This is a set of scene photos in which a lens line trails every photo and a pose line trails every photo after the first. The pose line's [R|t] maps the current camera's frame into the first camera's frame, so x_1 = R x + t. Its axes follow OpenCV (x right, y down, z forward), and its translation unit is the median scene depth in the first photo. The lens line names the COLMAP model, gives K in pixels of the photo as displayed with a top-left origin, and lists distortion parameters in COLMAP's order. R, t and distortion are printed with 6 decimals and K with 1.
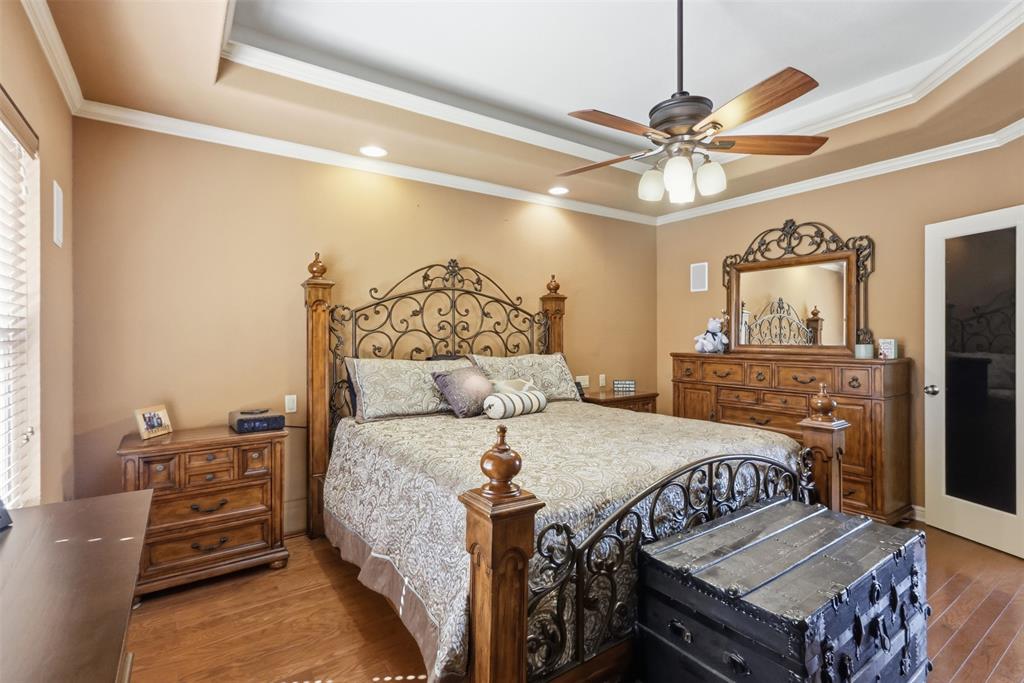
lens RADIAL K [[486.8, 0, 516.3], [0, 486.8, 337.7], [0, 0, 1]] dist [0.001003, 0.000083]
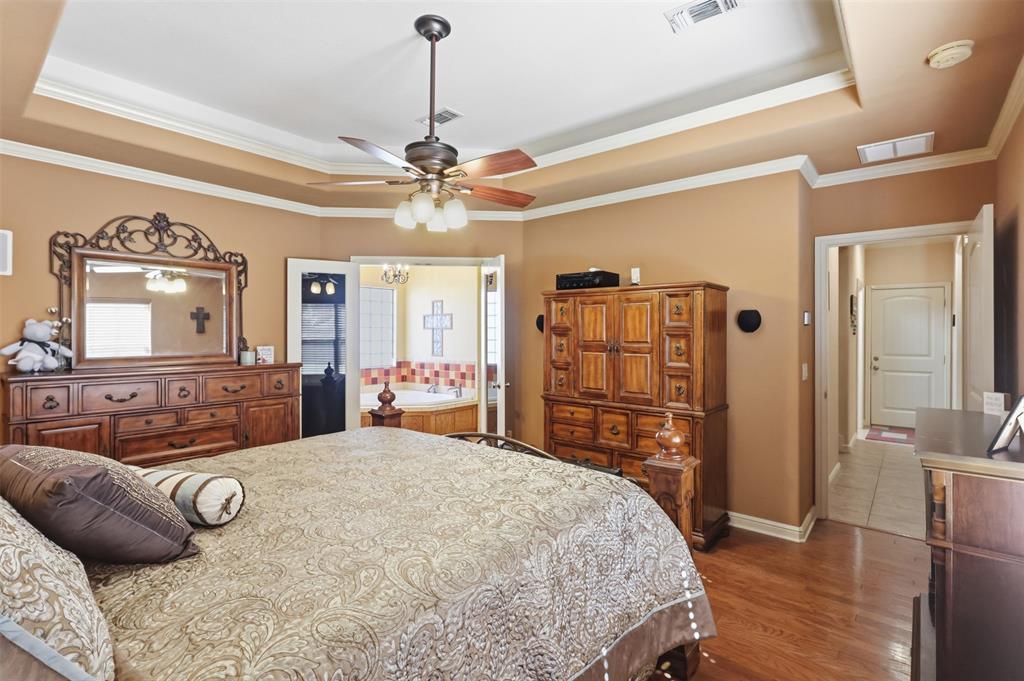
lens RADIAL K [[486.8, 0, 516.8], [0, 486.8, 338.3], [0, 0, 1]] dist [0.001003, 0.000083]
pose [[-0.273951, -0.011518, 0.961675, -0.473840], [-0.000961, 0.999931, 0.011702, -0.026878], [-0.961743, 0.002282, -0.273943, 0.635564]]
